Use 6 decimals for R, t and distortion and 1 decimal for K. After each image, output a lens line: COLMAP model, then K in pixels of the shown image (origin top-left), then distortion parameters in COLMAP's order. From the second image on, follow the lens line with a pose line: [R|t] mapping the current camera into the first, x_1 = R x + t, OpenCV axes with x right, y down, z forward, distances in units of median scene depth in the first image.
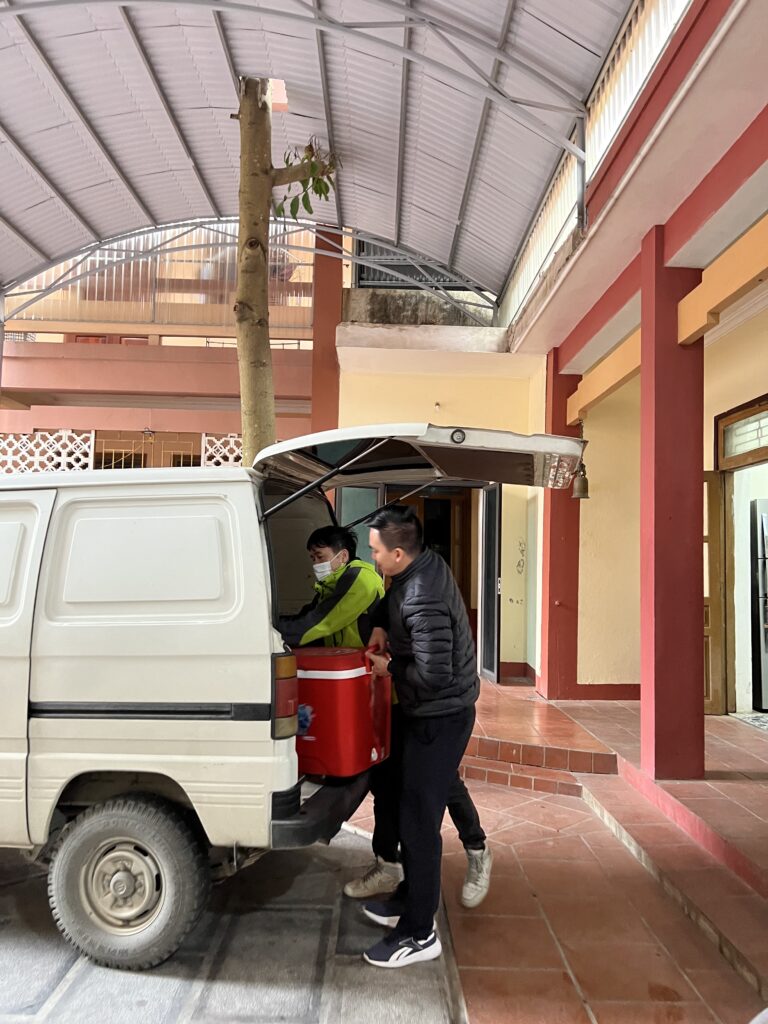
lens RADIAL K [[769.3, 0, 389.6], [0, 769.3, 510.2], [0, 0, 1]] dist [0.061506, -0.070370]
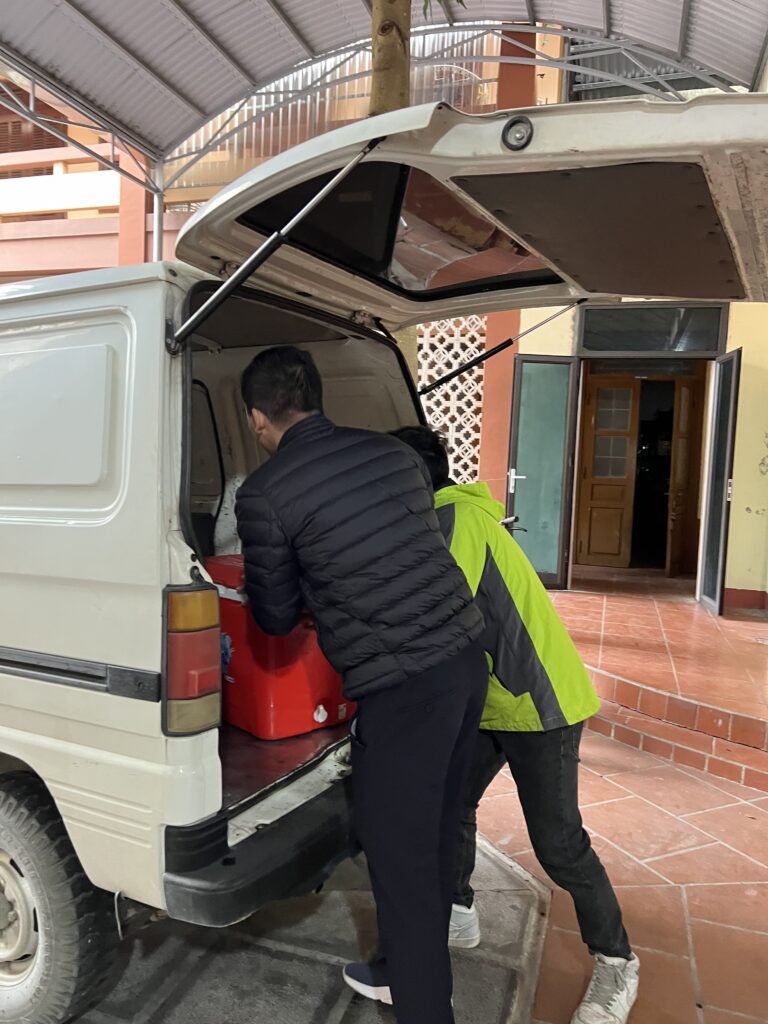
lens RADIAL K [[769.3, 0, 381.0], [0, 769.3, 506.4], [0, 0, 1]] dist [0.061506, -0.070370]
pose [[0.950194, 0.034318, -0.309764, 0.055233], [0.003824, 0.992560, 0.121693, 0.021530], [0.311636, -0.116816, 0.942994, 0.180442]]
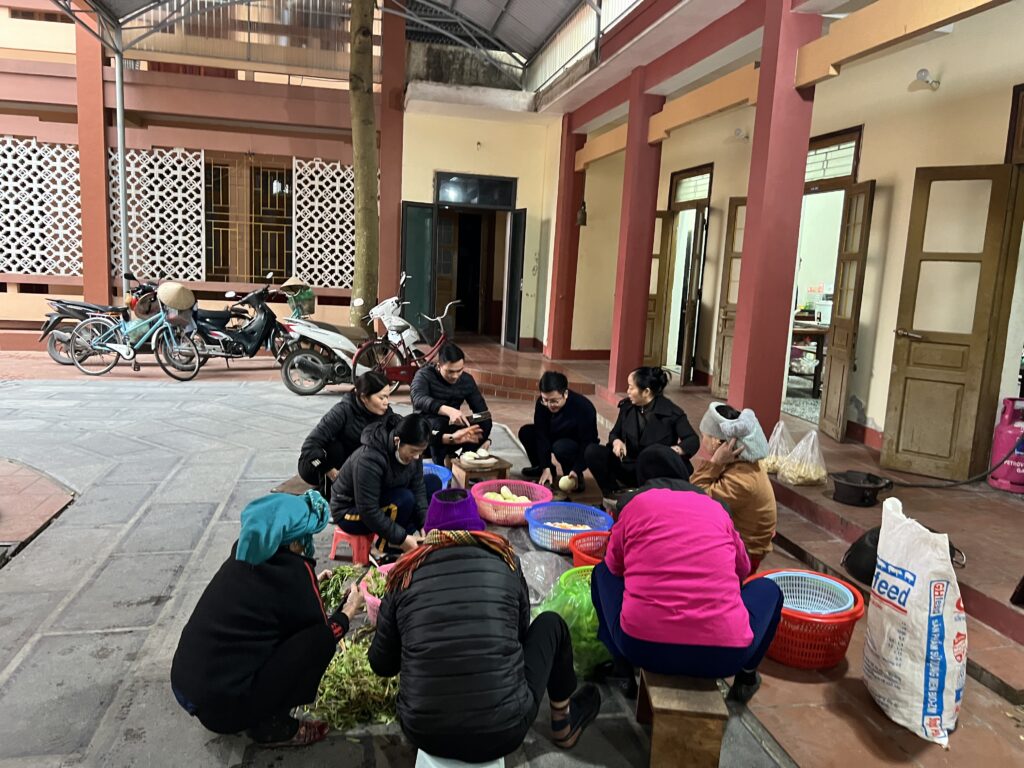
lens RADIAL K [[769.3, 0, 512.5], [0, 769.3, 378.8], [0, 0, 1]] dist [0.061506, -0.070370]
pose [[0.983140, -0.000253, 0.182855, -0.136247], [-0.041405, 0.973717, 0.223966, -0.050296], [-0.178106, -0.227761, 0.957289, -0.408701]]
